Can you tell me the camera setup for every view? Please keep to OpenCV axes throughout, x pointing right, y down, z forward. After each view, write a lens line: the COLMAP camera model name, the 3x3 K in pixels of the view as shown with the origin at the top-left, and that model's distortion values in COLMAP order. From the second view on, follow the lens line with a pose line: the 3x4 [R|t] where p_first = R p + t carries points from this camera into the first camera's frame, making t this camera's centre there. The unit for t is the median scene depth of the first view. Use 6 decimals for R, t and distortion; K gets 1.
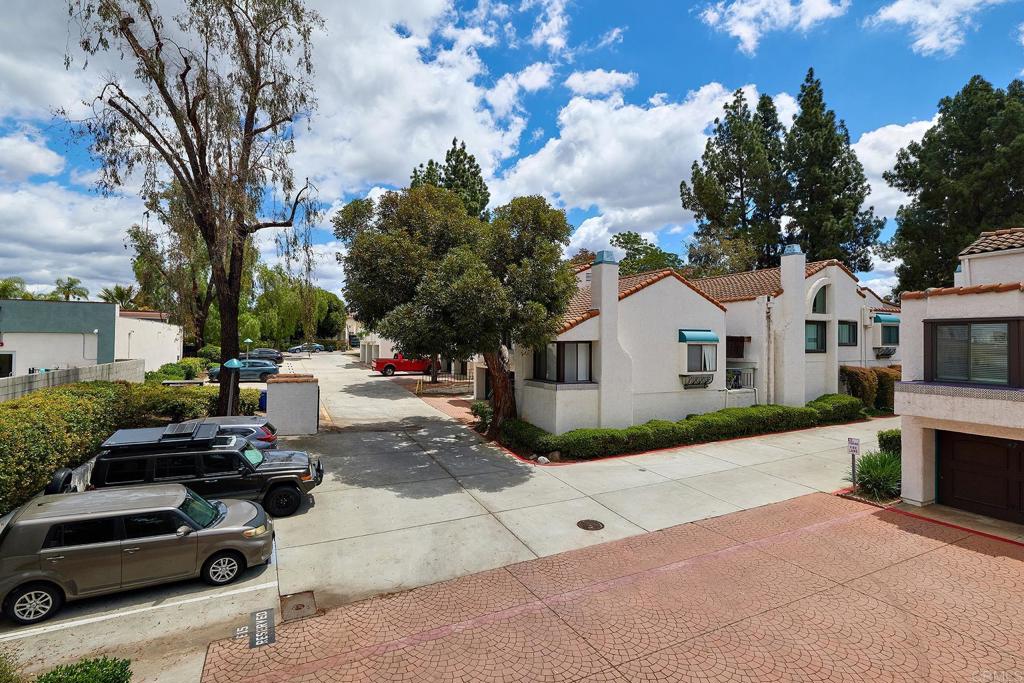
lens RADIAL K [[482.6, 0, 511.5], [0, 482.6, 336.7], [0, 0, 1]] dist [-0.011054, 0.001517]
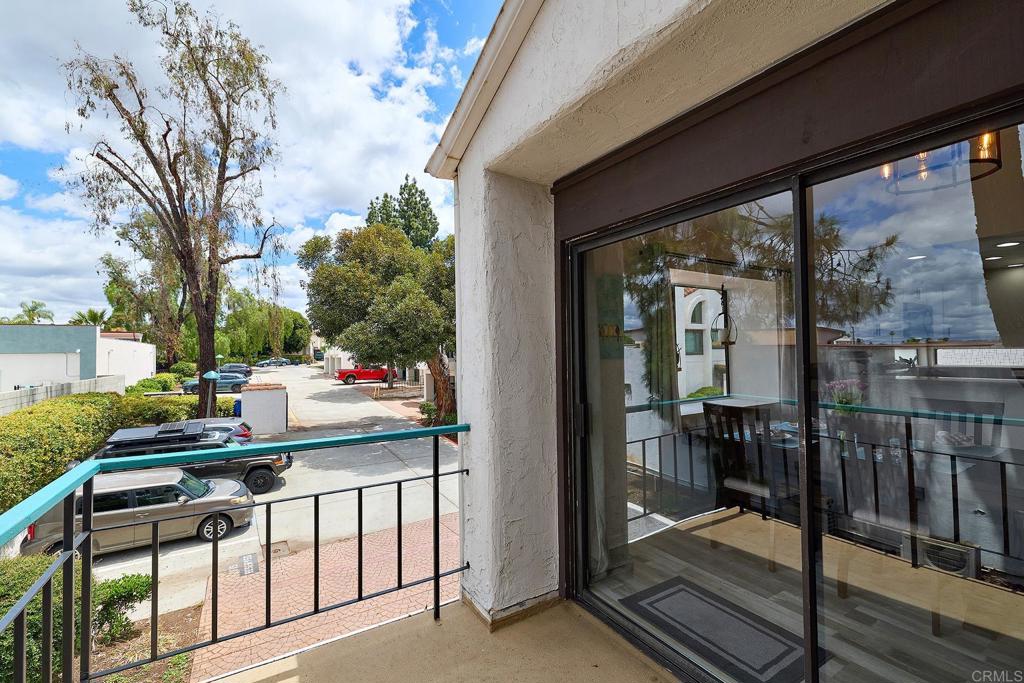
lens RADIAL K [[443.9, 0, 499.8], [0, 443.9, 341.3], [0, 0, 1]] dist [0.012638, -0.000579]
pose [[0.997210, -0.022519, 0.071171, 0.044063], [0.023549, 0.999629, -0.013657, 0.004127], [-0.070837, 0.015295, 0.997371, -0.125499]]
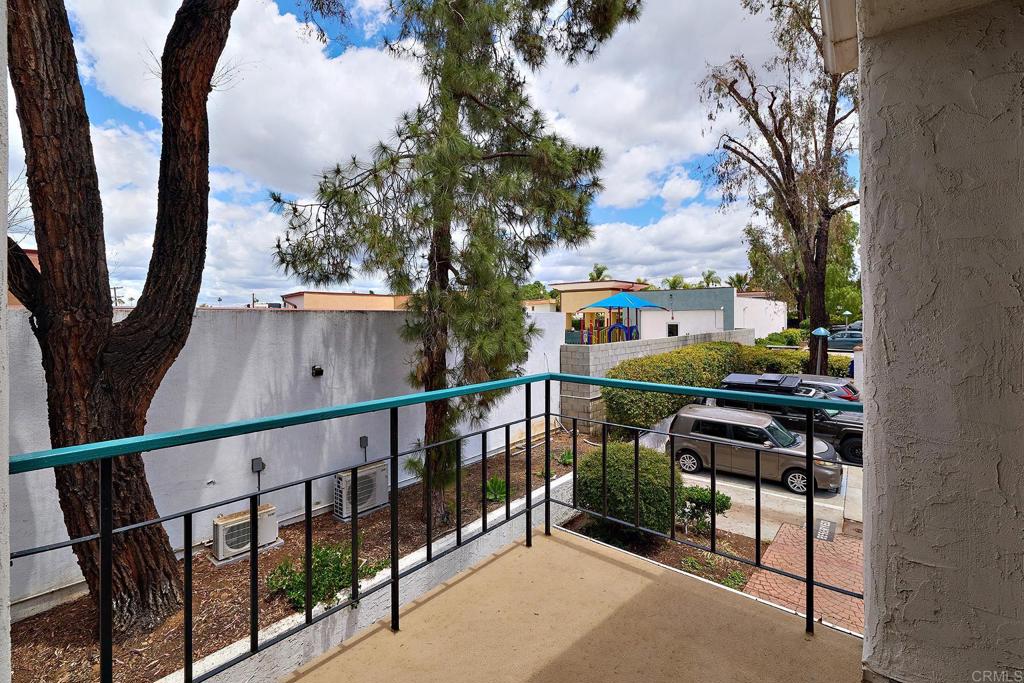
lens RADIAL K [[451.6, 0, 509.6], [0, 451.6, 320.0], [0, 0, 1]] dist [0.001950, 0.000161]
pose [[0.394473, -0.007732, -0.918875, 0.107415], [0.024112, 0.999707, 0.001939, 0.006758], [0.918591, -0.022921, 0.394544, -0.098531]]
